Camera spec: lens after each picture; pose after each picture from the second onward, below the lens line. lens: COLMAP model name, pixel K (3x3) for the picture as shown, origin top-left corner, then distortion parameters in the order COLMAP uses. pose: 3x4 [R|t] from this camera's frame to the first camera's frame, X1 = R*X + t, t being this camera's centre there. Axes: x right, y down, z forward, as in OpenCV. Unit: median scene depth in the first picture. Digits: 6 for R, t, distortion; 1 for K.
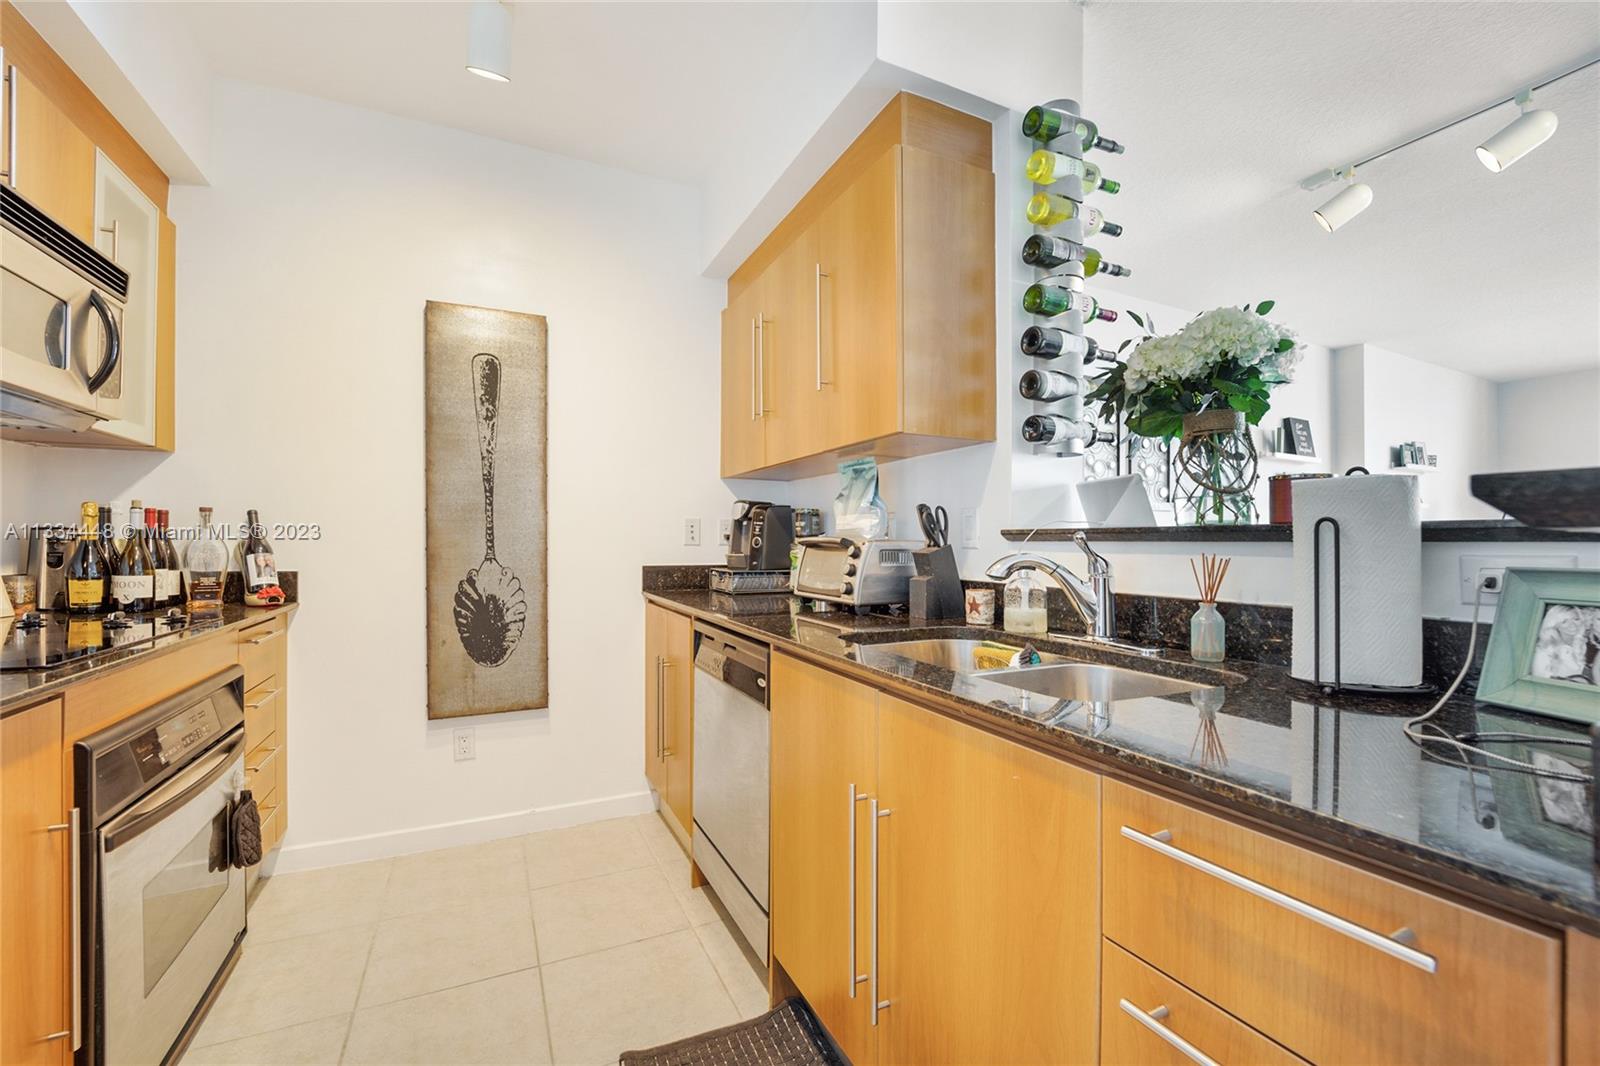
lens RADIAL K [[656.2, 0, 800.0], [0, 656.2, 533.0], [0, 0, 1]] dist [-0.031774, 0.003996]
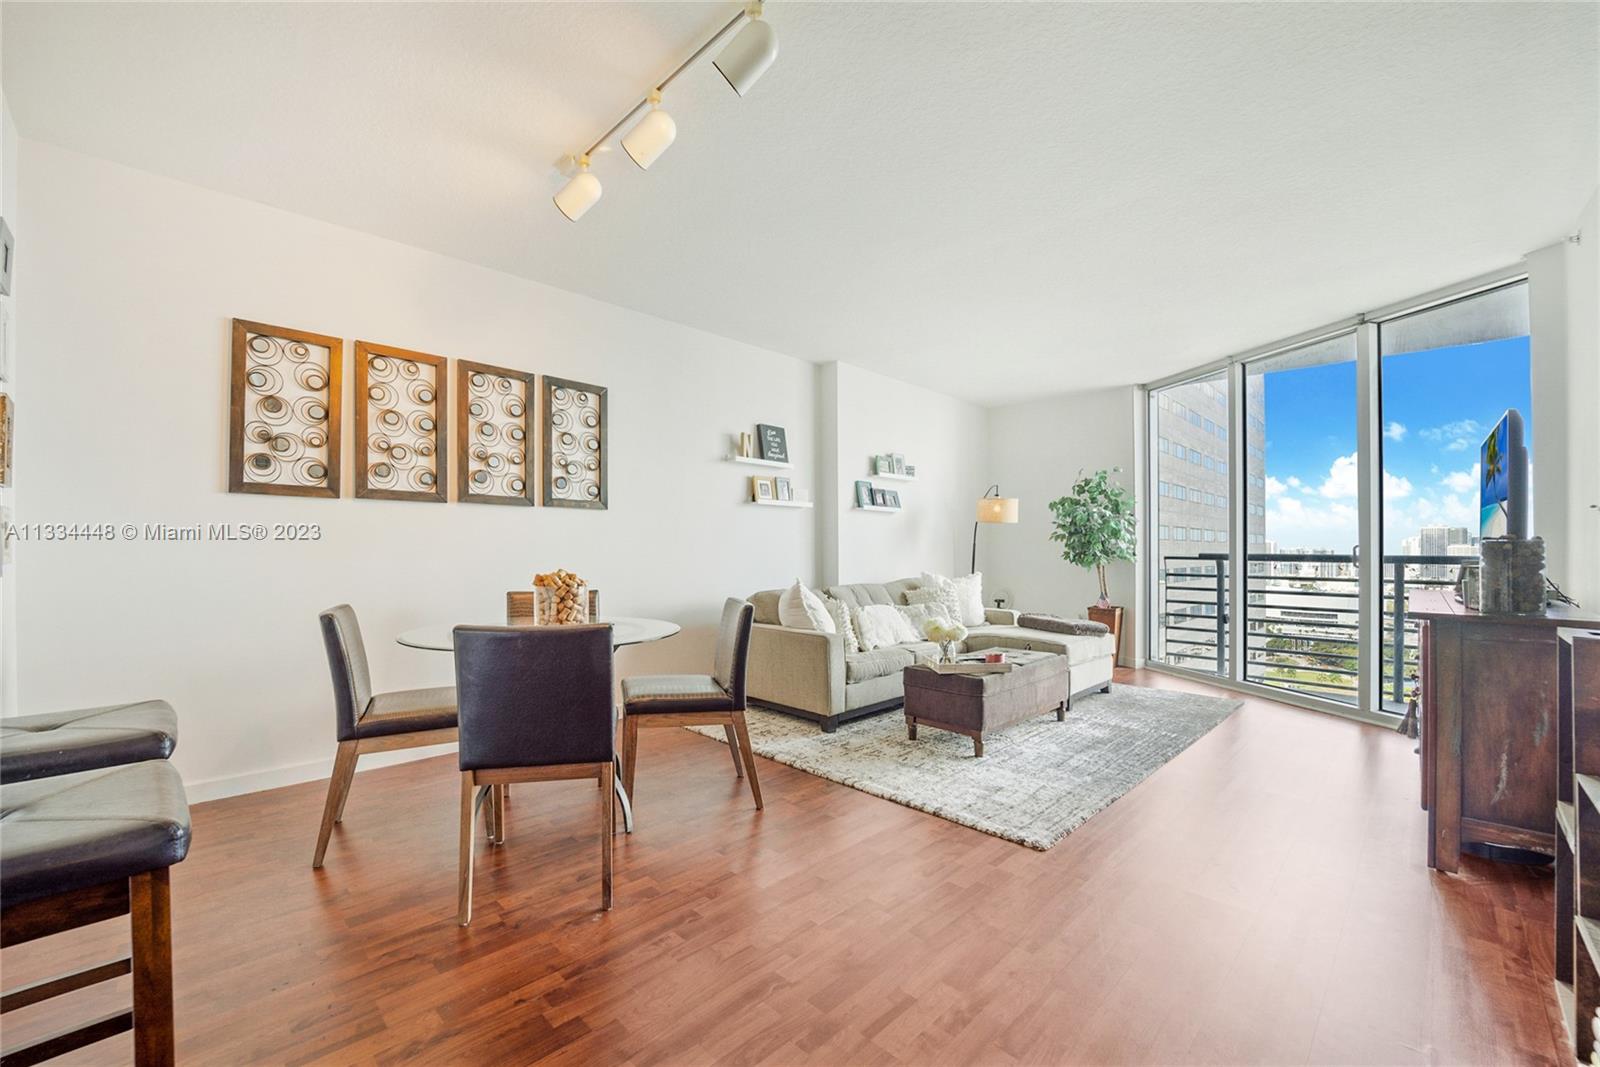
lens RADIAL K [[648.3, 0, 804.8], [0, 648.3, 535.2], [0, 0, 1]] dist [-0.023375, 0.000033]
pose [[0.941869, 0.004443, 0.335952, 0.993245], [-0.003765, 0.999989, -0.002671, 0.011641], [-0.335960, 0.001251, 0.941875, -0.049245]]
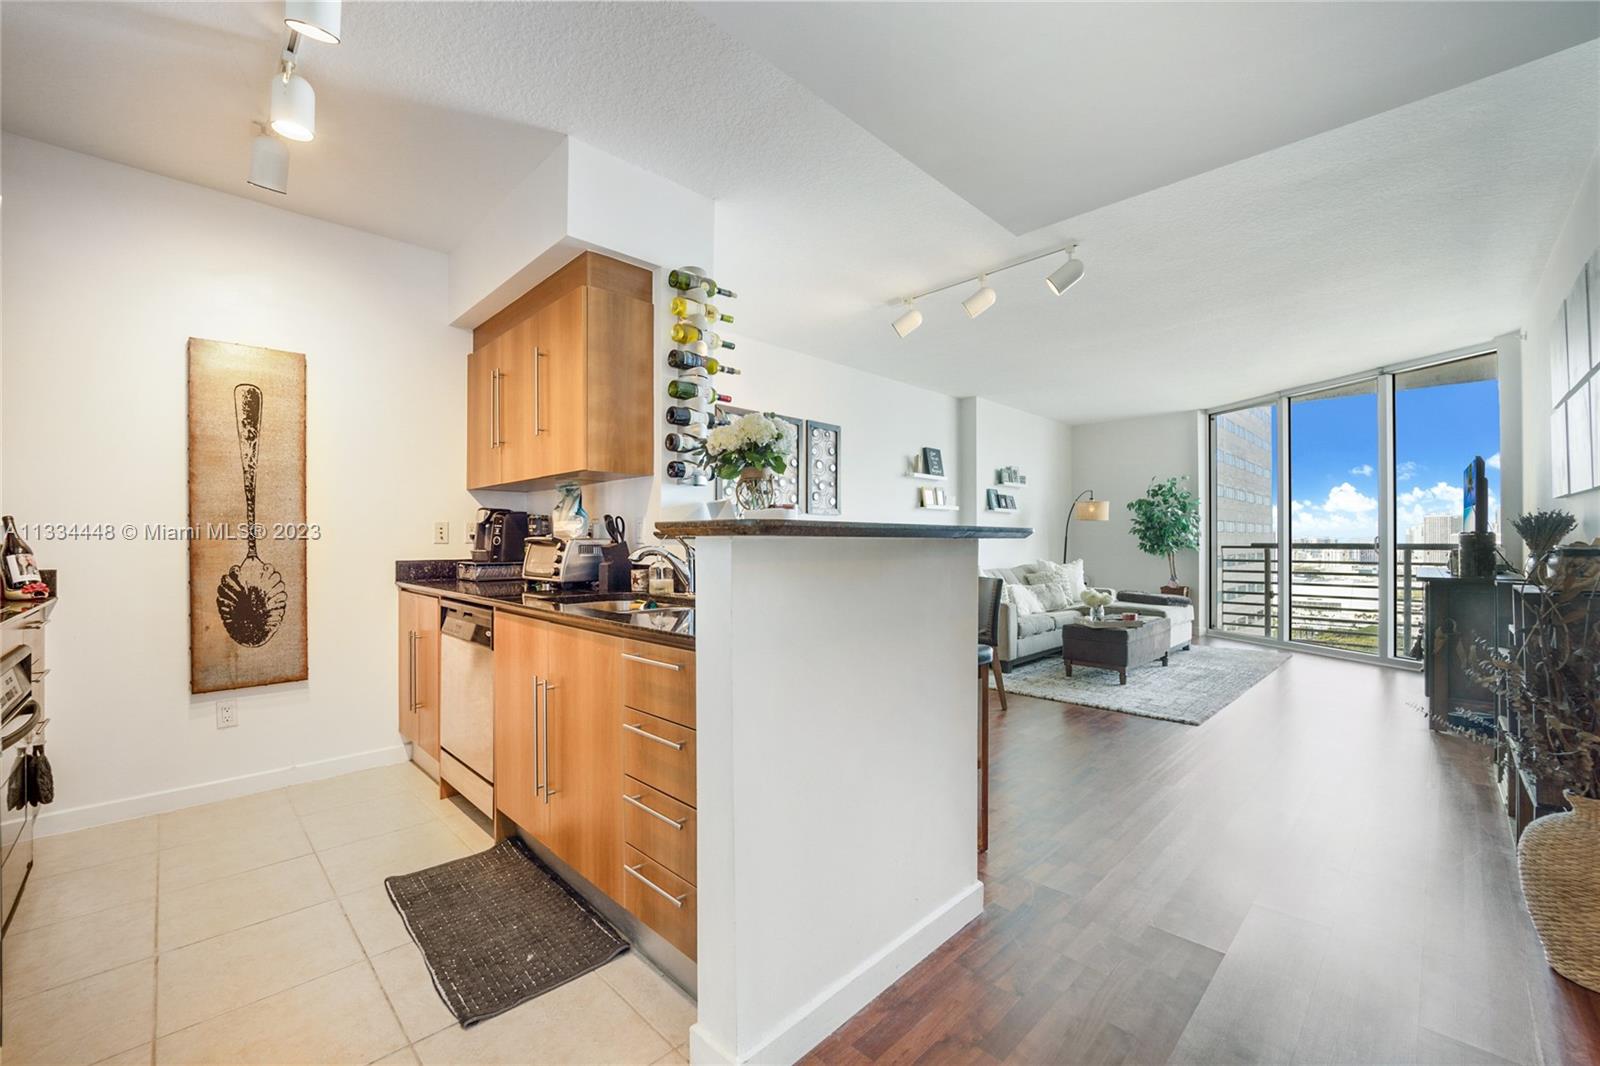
lens RADIAL K [[650.1, 0, 806.4], [0, 650.1, 528.2], [0, 0, 1]] dist [-0.028103, 0.000398]
pose [[0.942512, -0.002724, 0.334162, 0.102459], [0.003778, 0.999990, -0.002503, -0.006245], [-0.334152, 0.003622, 0.942512, -0.488600]]
